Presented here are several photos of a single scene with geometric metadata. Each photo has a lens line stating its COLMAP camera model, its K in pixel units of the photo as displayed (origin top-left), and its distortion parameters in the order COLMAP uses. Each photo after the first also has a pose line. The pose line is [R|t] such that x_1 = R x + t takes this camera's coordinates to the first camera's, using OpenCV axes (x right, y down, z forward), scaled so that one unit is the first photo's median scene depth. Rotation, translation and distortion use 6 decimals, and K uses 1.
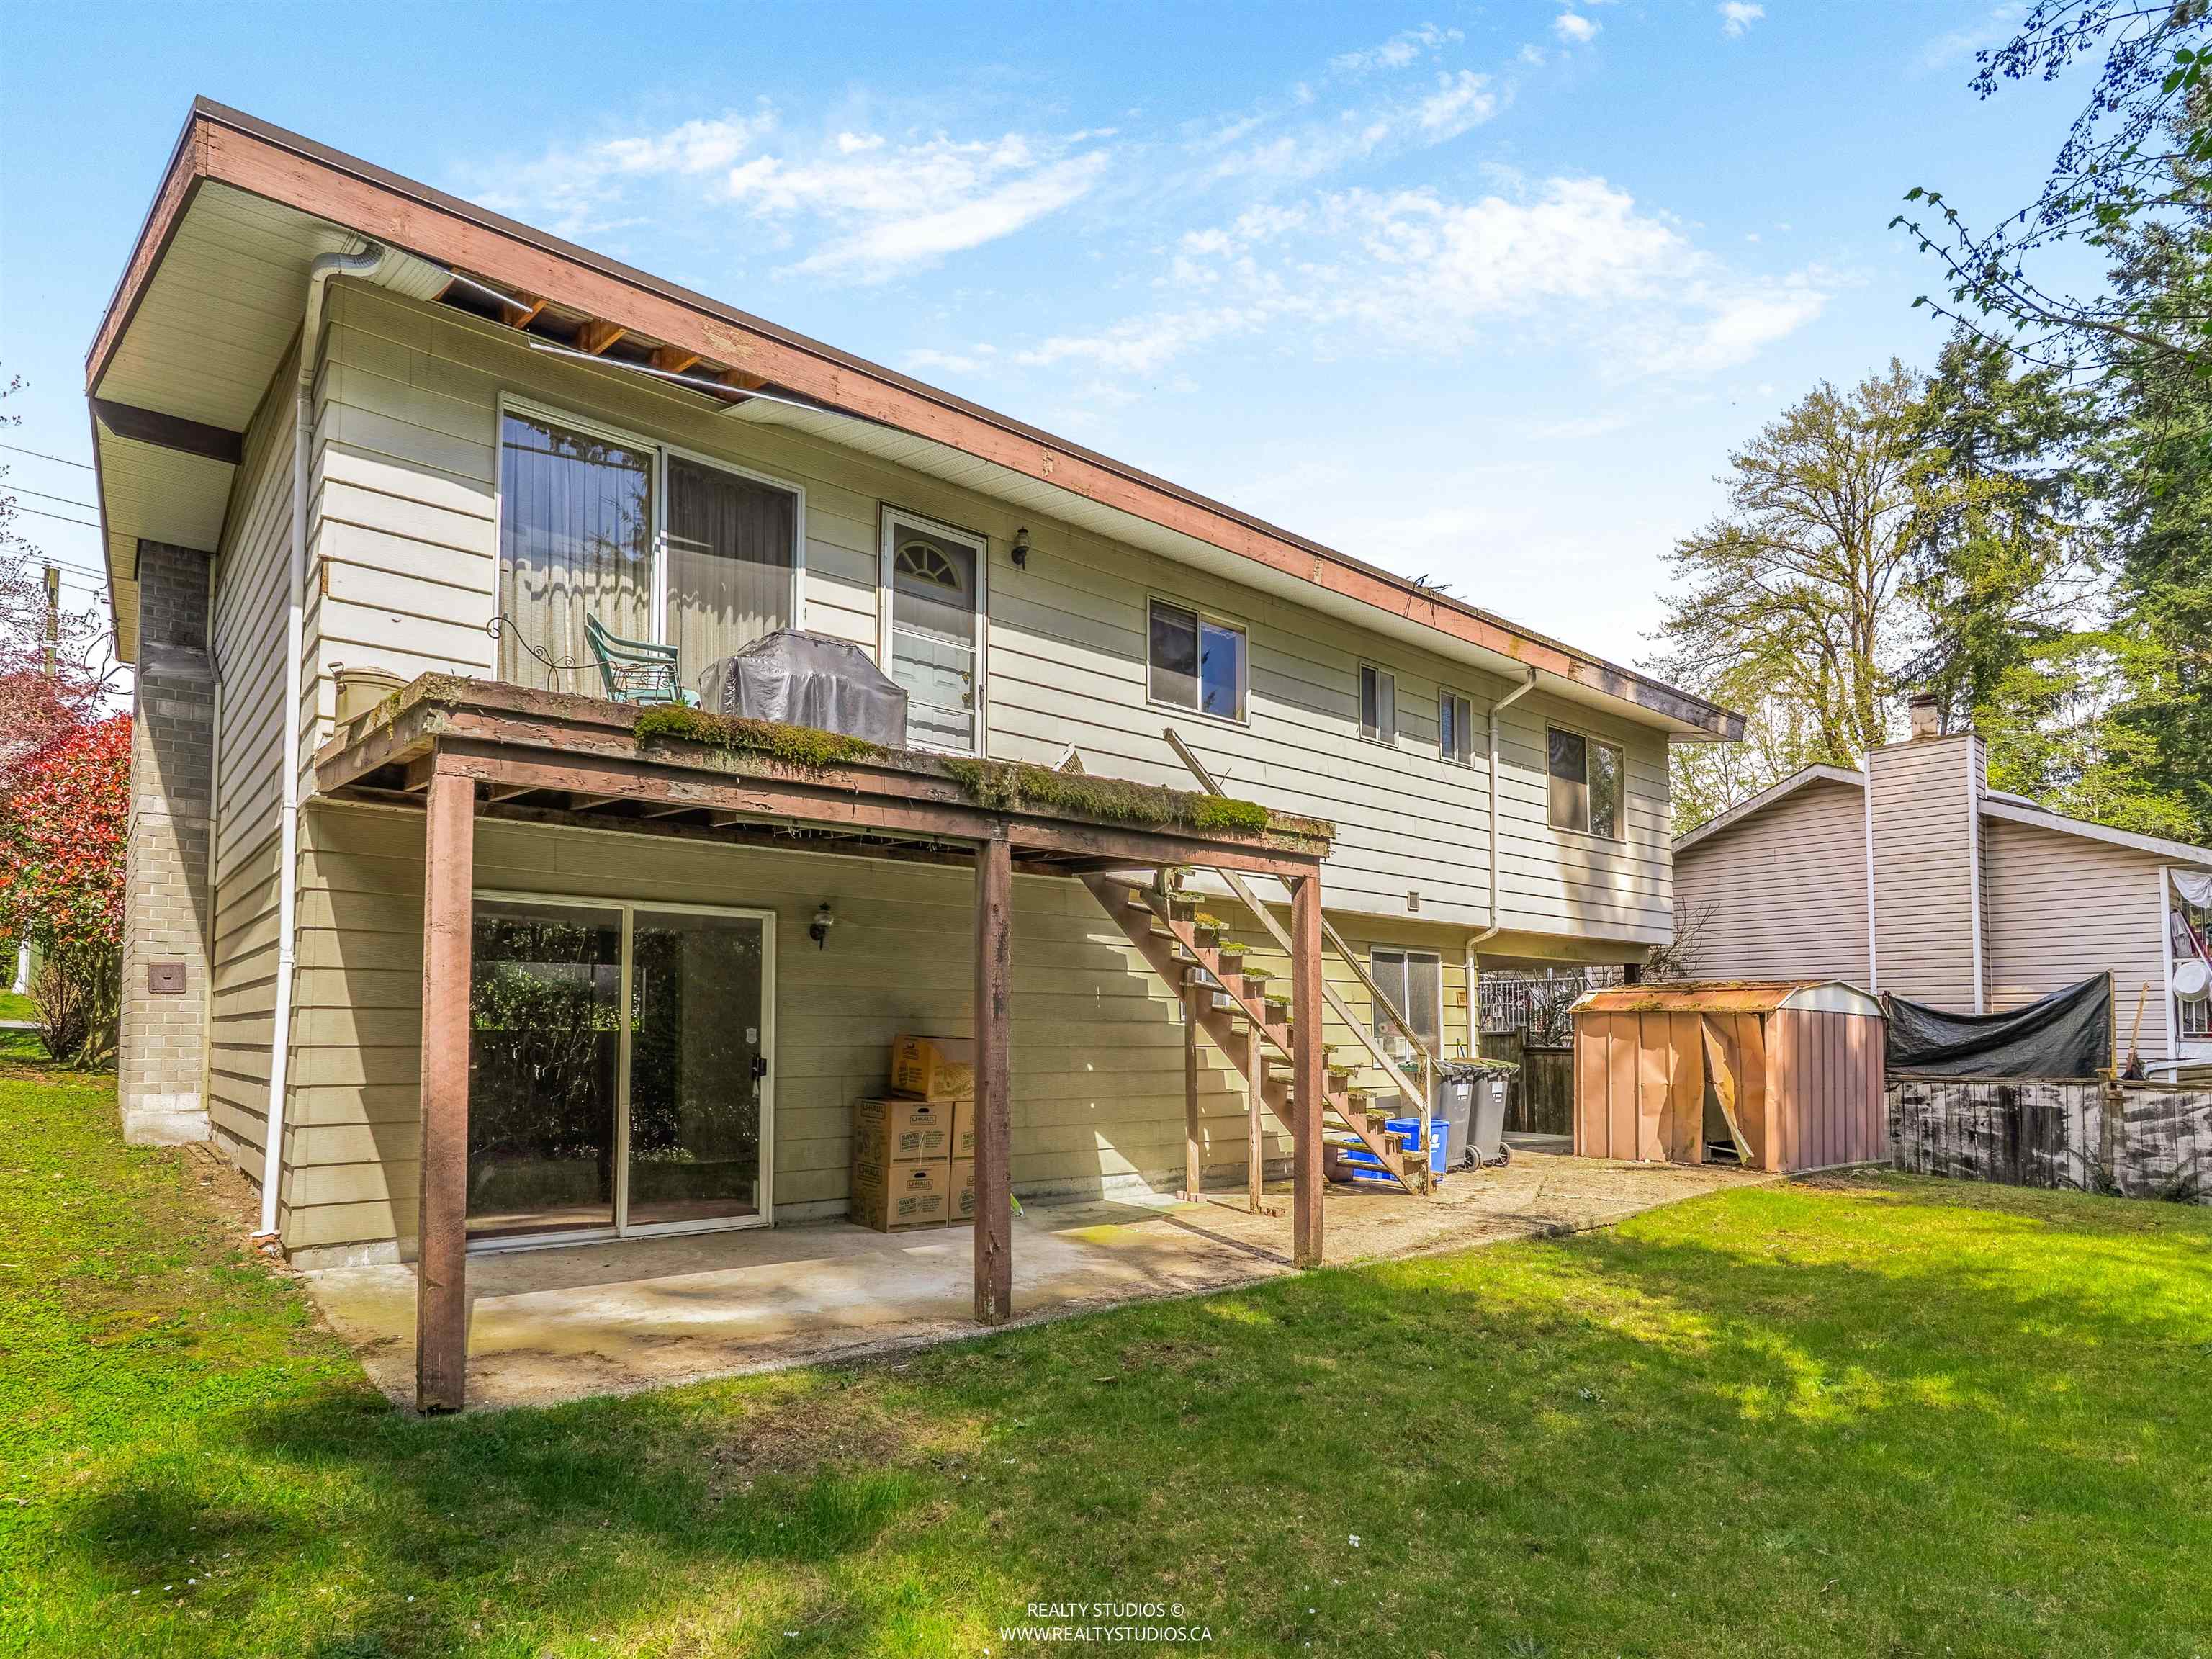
lens RADIAL K [[1111.6, 0, 1106.0], [0, 1111.6, 829.5], [0, 0, 1]] dist [0.001264, 0.000942]
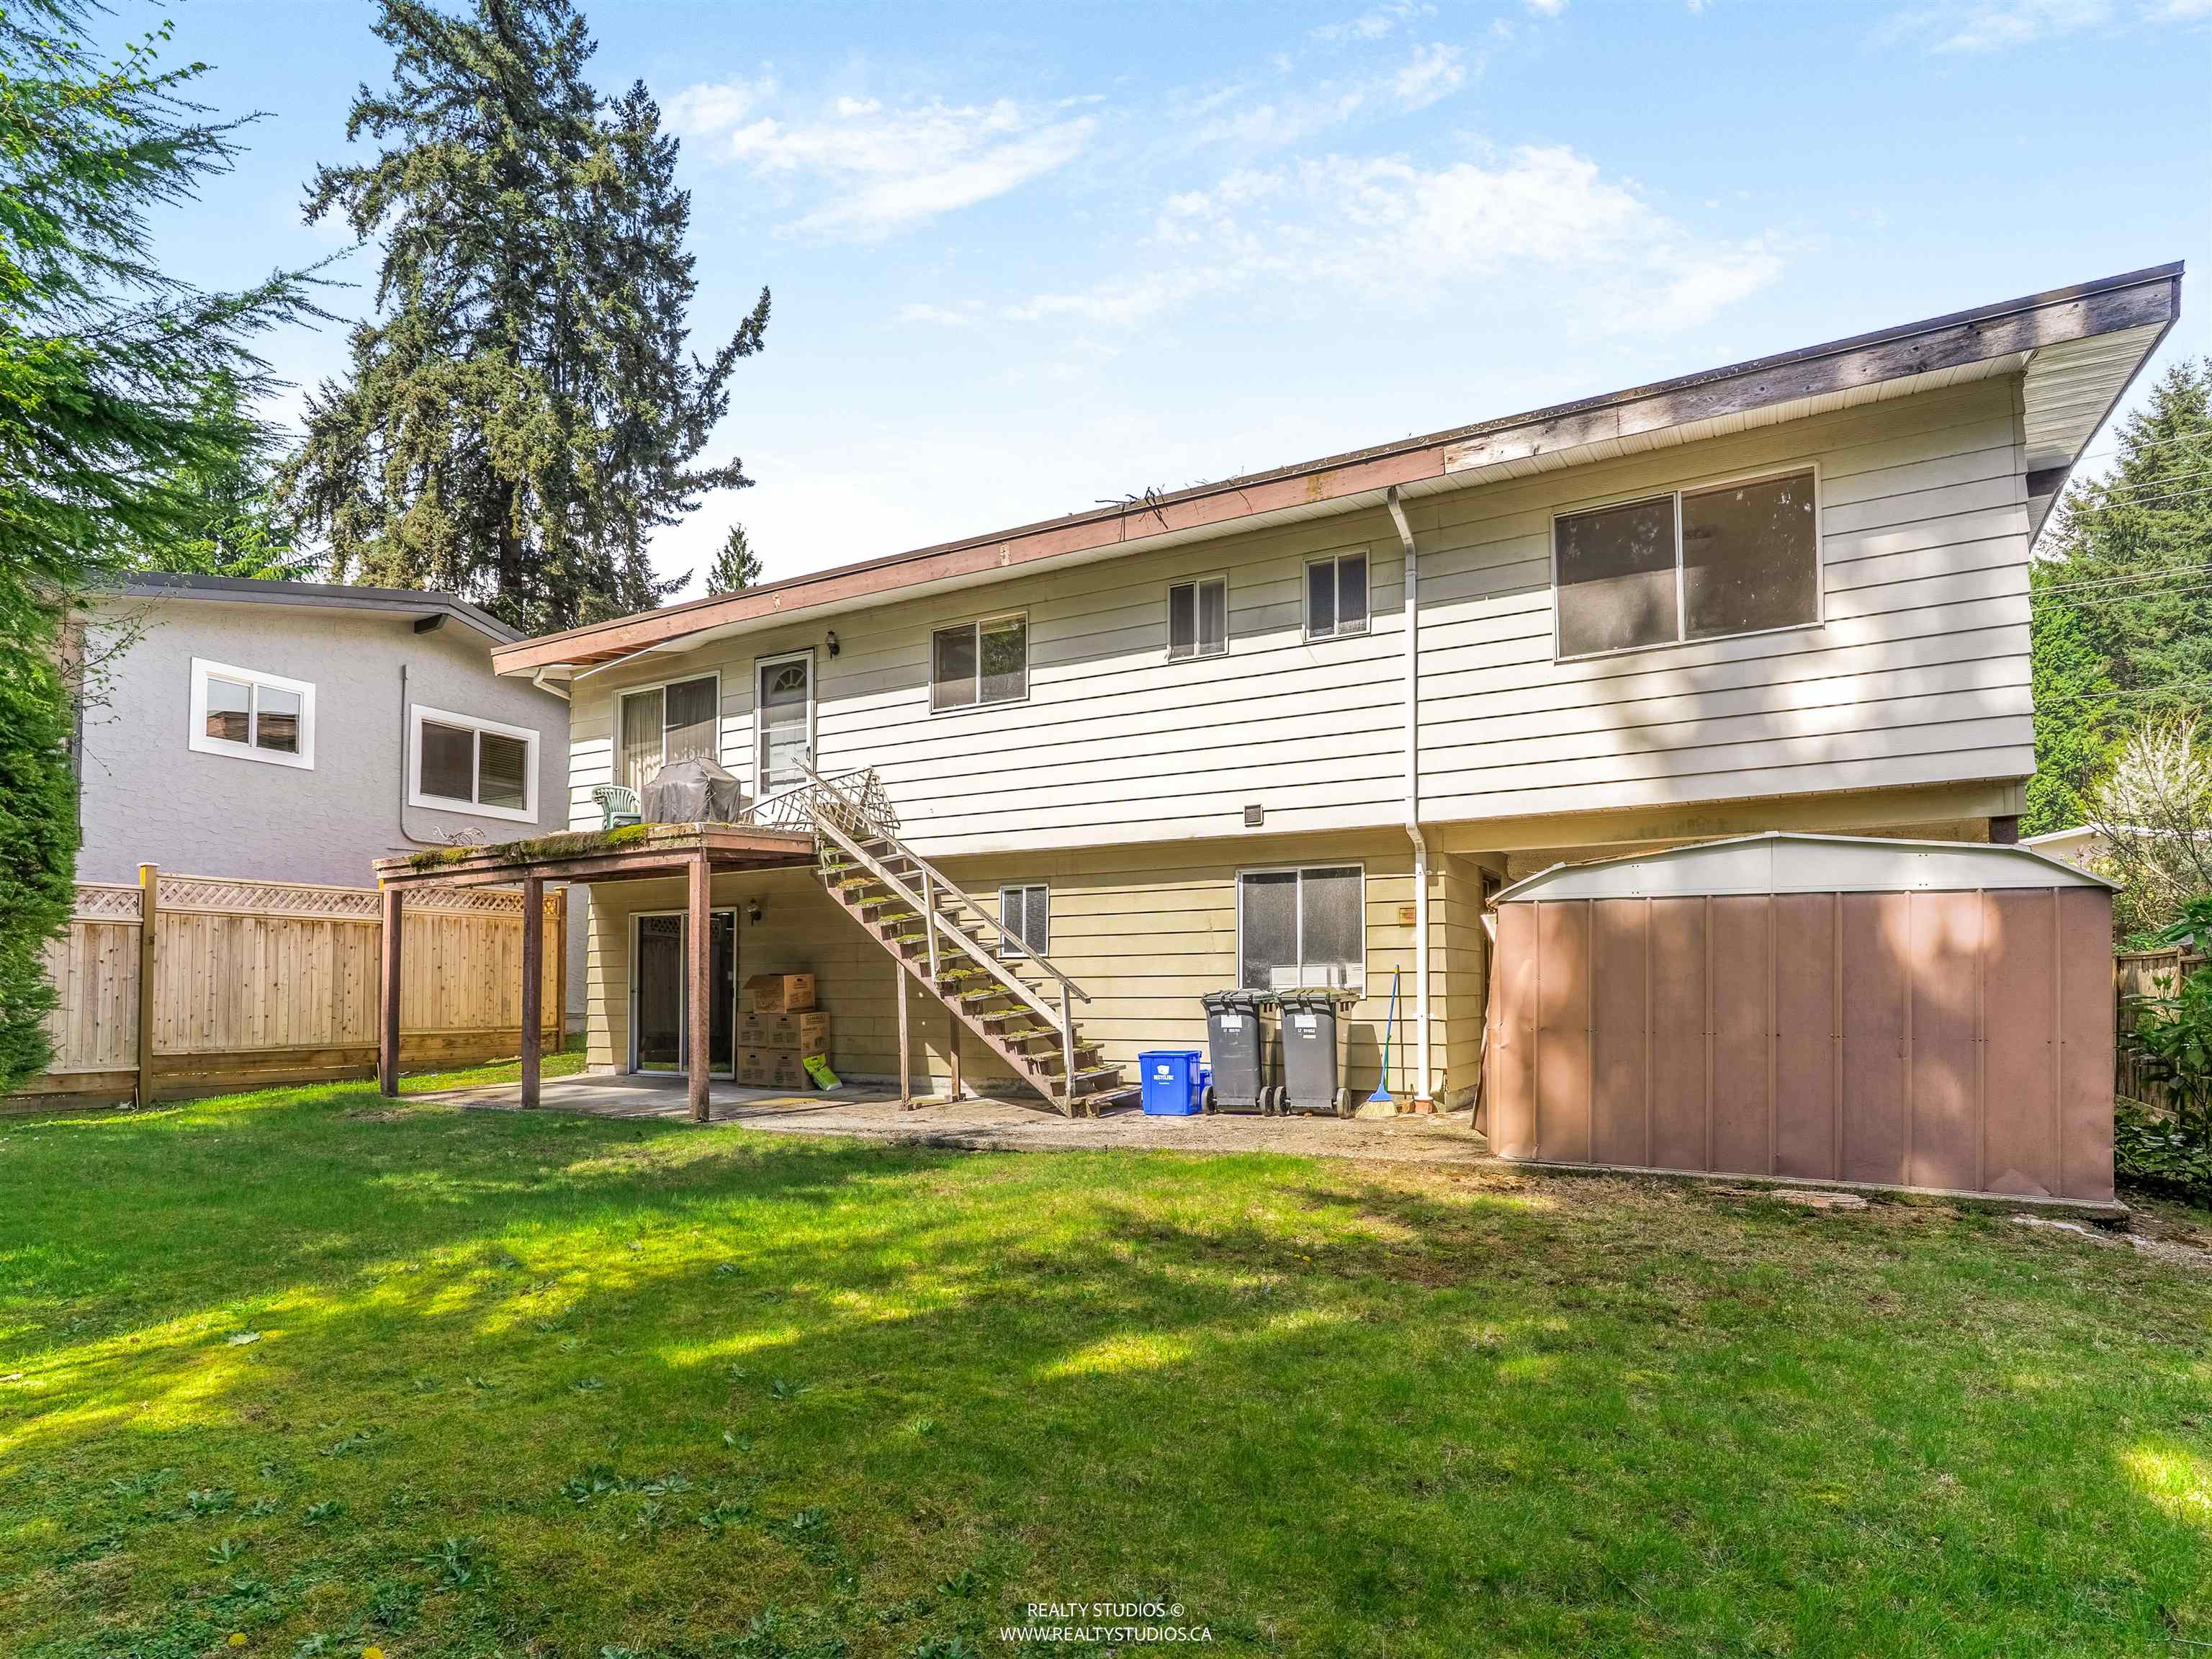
lens RADIAL K [[1128.0, 0, 1112.3], [0, 1128.0, 778.9], [0, 0, 1]] dist [0.001370, 0.000431]
pose [[0.425025, -0.184947, -0.886086, 1.081399], [0.173673, 0.977379, -0.120697, 0.130505], [0.888364, -0.102590, 0.447531, 0.505702]]
